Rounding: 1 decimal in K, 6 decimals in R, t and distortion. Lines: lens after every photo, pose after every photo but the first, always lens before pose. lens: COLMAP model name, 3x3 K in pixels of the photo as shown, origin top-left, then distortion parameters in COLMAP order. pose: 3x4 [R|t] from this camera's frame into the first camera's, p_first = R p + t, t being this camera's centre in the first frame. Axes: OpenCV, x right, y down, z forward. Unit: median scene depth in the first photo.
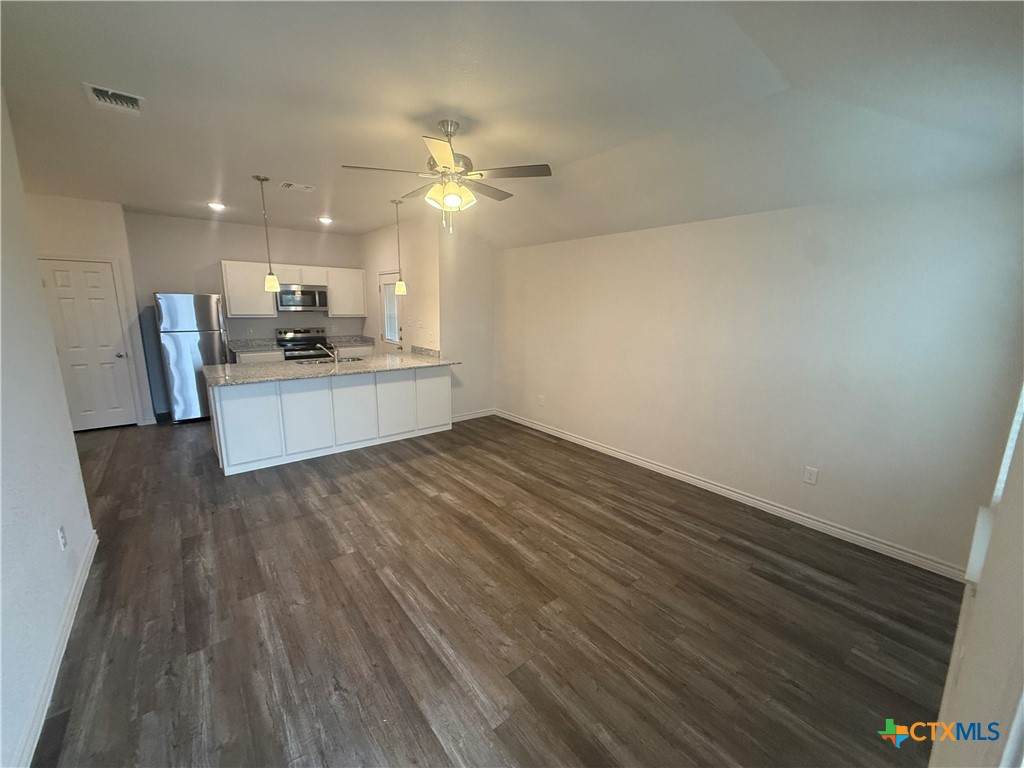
lens RADIAL K [[407.3, 0, 506.5], [0, 407.3, 385.0], [0, 0, 1]] dist [0.000119, 0.000994]
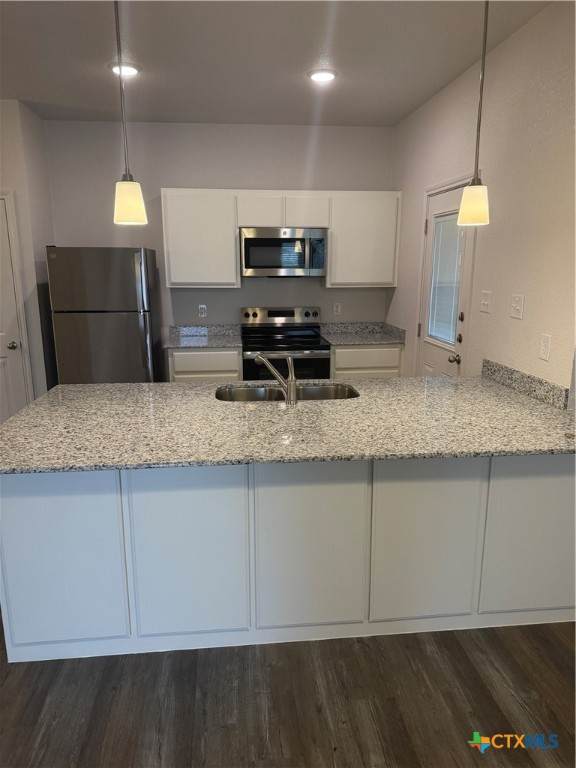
lens RADIAL K [[544.1, 0, 274.7], [0, 544.1, 390.7], [0, 0, 1]] dist [0.034542, -0.000752]
pose [[0.835615, 0.106607, -0.538871, -0.208203], [-0.092179, 0.994290, 0.053764, -0.143719], [0.541526, 0.004746, 0.840671, 0.808820]]
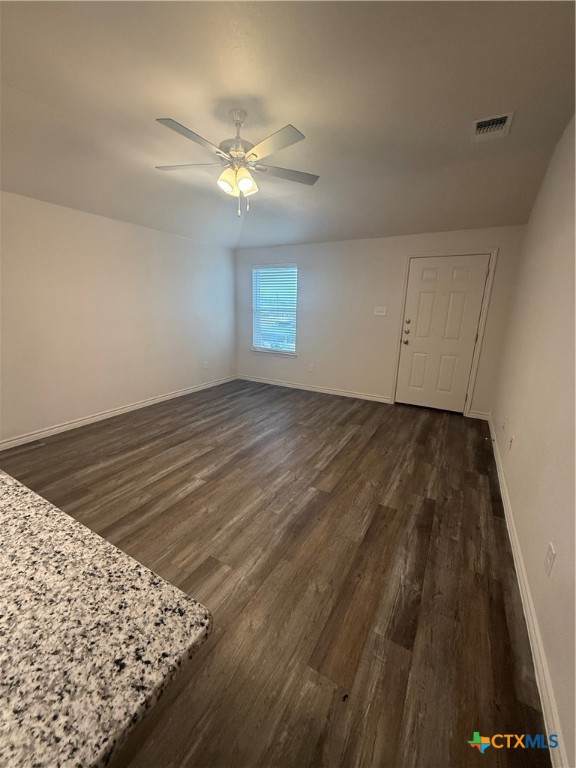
lens RADIAL K [[305.5, 0, 286.3], [0, 305.5, 382.5], [0, 0, 1]] dist [0.000119, 0.000994]
pose [[-0.364182, -0.250632, 0.896970, -0.928601], [0.156447, 0.932960, 0.324208, -0.163944], [-0.918094, 0.258399, -0.300556, 1.078794]]
